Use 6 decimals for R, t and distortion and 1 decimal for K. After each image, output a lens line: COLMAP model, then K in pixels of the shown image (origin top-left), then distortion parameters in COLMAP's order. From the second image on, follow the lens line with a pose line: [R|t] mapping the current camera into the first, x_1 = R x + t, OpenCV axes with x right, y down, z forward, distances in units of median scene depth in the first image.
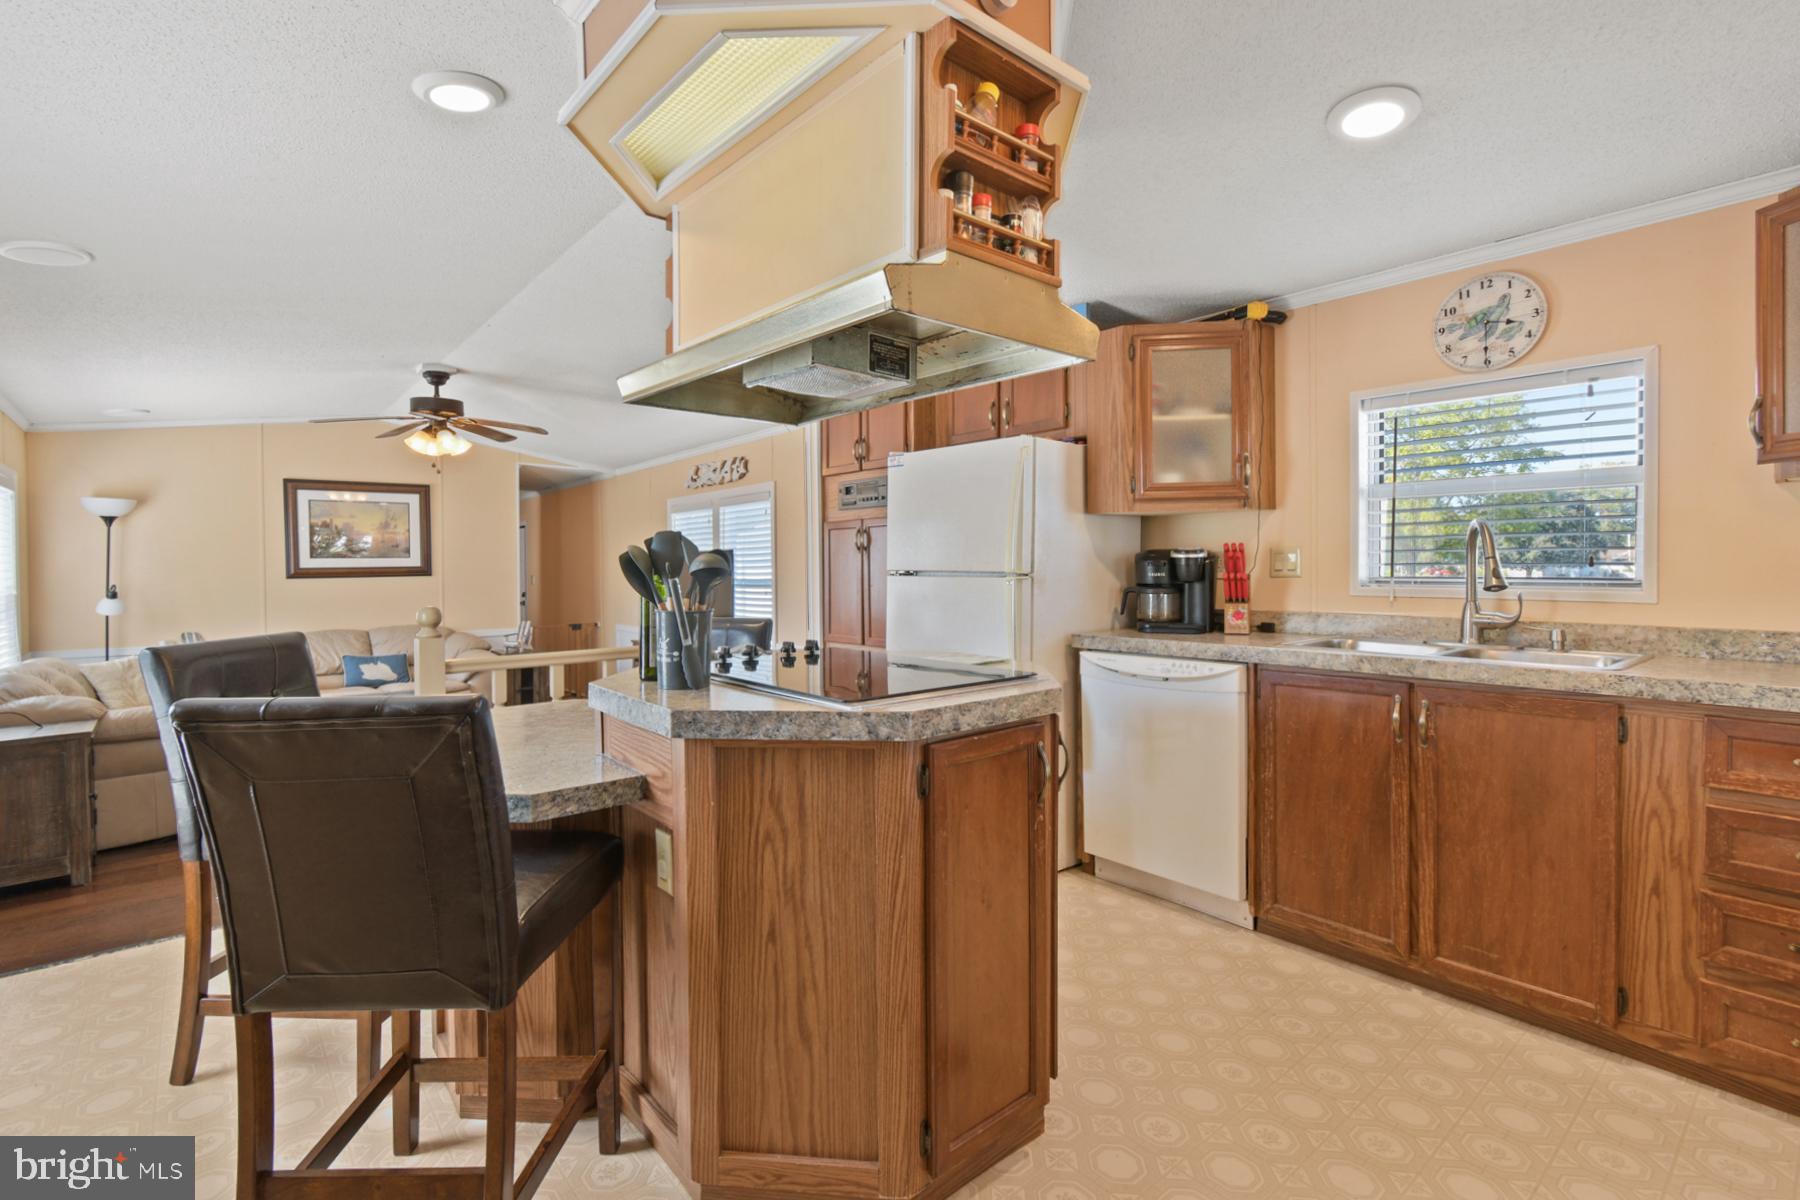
lens RADIAL K [[836.5, 0, 866.4], [0, 836.5, 575.9], [0, 0, 1]] dist [0.003246, -0.001062]
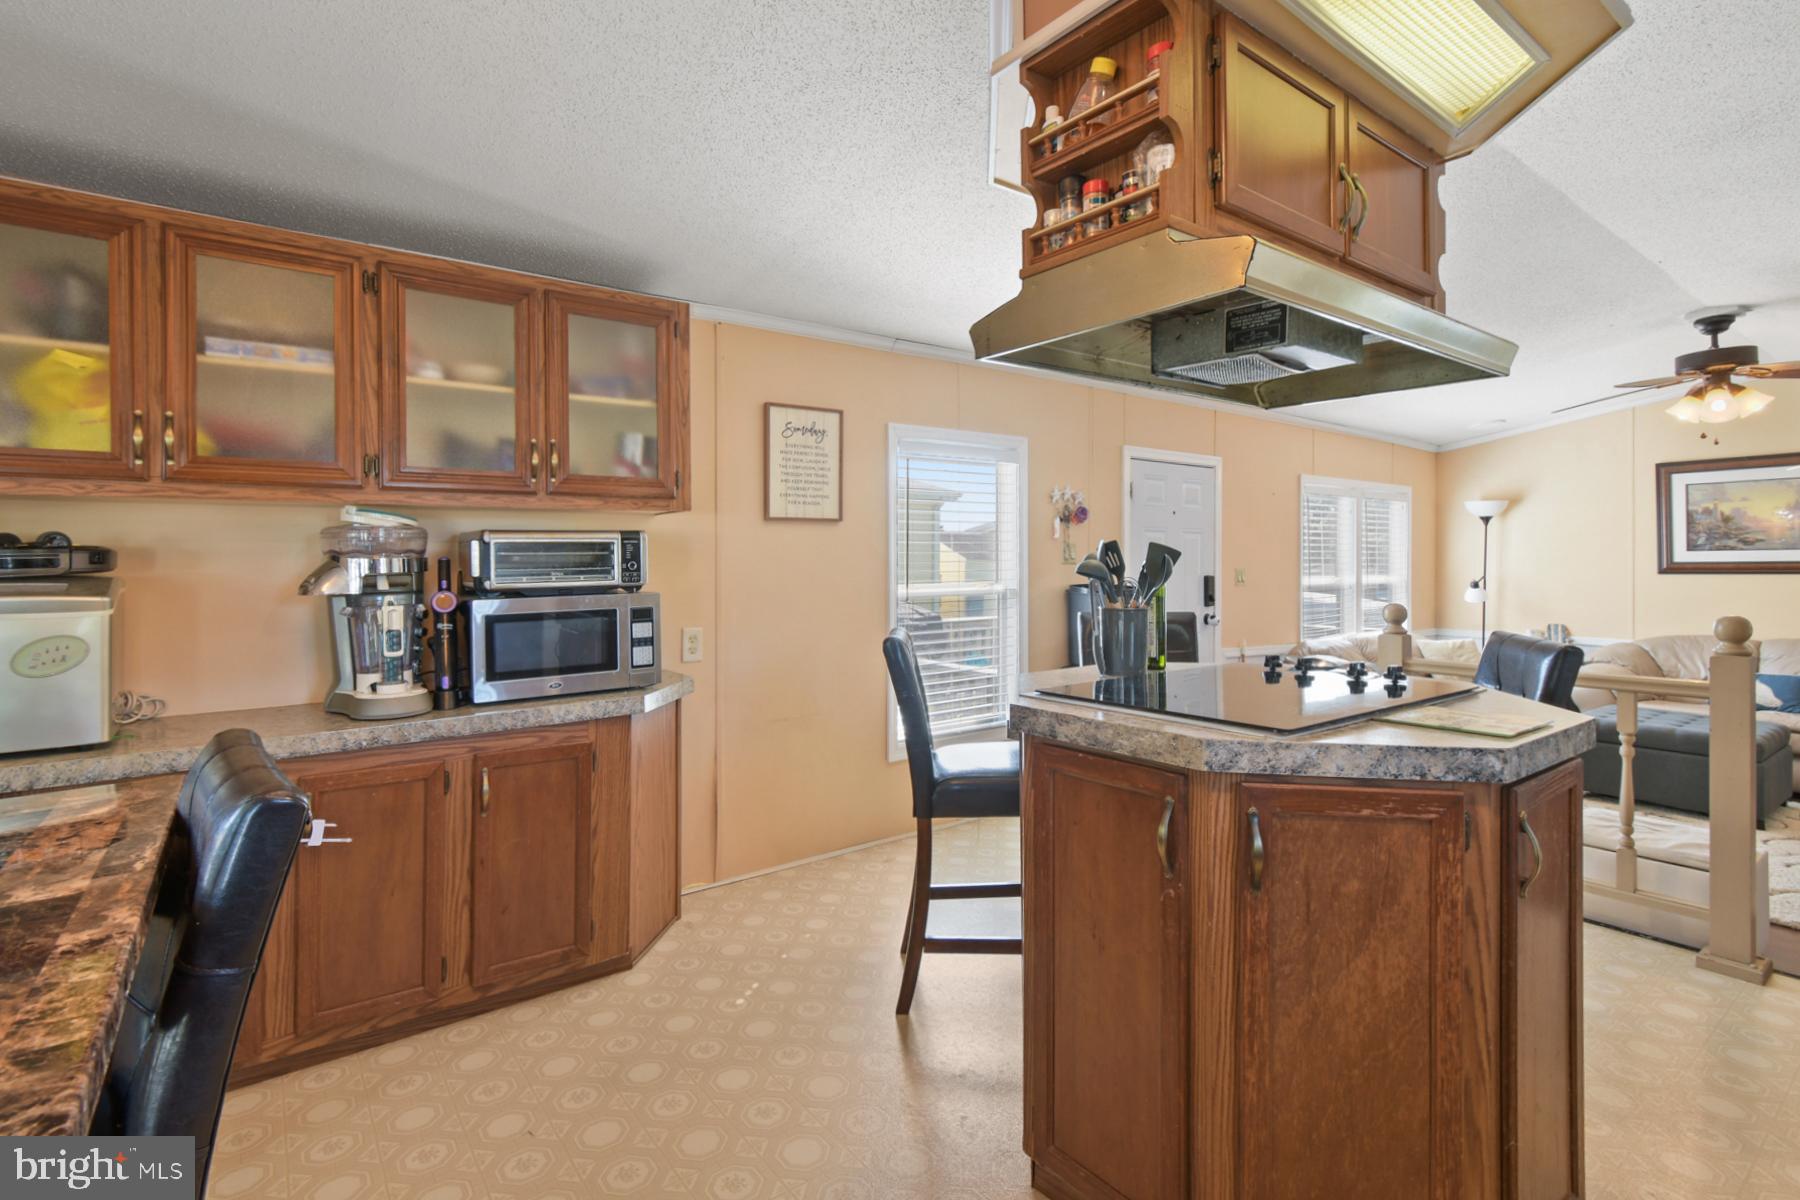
lens RADIAL K [[836.5, 0, 854.3], [0, 836.5, 558.5], [0, 0, 1]] dist [0.003246, -0.001062]
pose [[-0.069309, 0.001146, -0.997595, 0.459261], [-0.008745, 0.999960, 0.001756, -0.012725], [0.997557, 0.008845, -0.069296, 0.334965]]
